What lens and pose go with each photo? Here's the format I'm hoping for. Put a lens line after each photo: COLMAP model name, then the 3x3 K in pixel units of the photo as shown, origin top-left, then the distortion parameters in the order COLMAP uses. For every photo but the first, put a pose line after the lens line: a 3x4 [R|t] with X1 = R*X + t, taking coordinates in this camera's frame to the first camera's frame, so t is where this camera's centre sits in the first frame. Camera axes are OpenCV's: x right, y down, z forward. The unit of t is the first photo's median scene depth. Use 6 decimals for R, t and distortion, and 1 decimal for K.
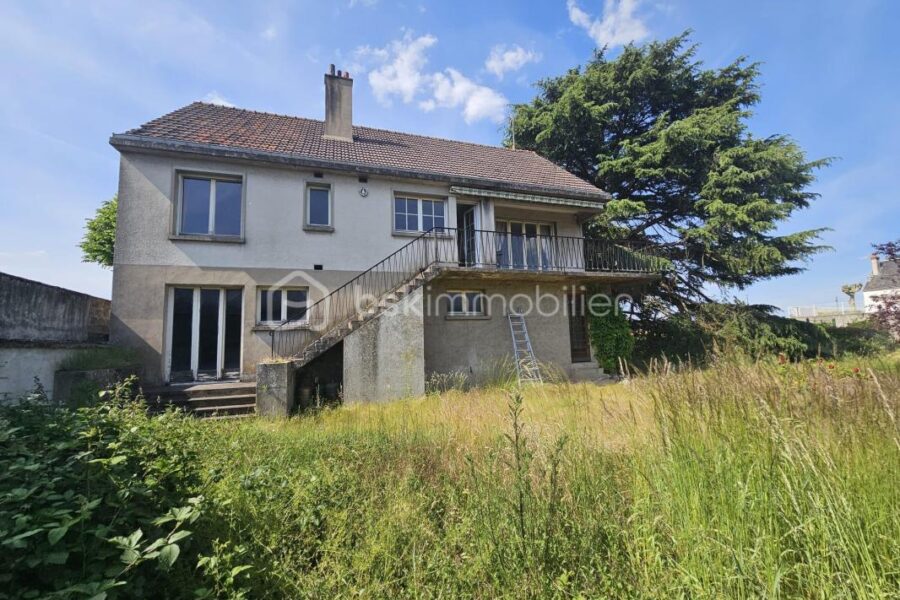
lens RADIAL K [[370.2, 0, 458.8], [0, 370.2, 304.2], [0, 0, 1]] dist [-0.000778, 0.000091]
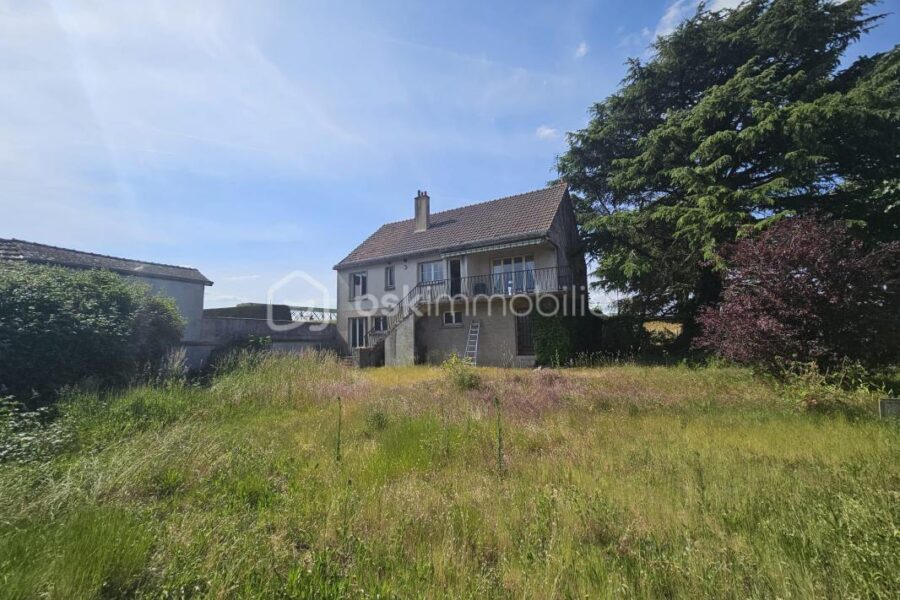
lens RADIAL K [[370.2, 0, 458.8], [0, 370.2, 304.2], [0, 0, 1]] dist [-0.000778, 0.000091]
pose [[0.671304, -0.058041, -0.738906, 1.499289], [0.076717, 0.997016, -0.008617, -0.059444], [0.737201, -0.050902, 0.673753, -0.180134]]
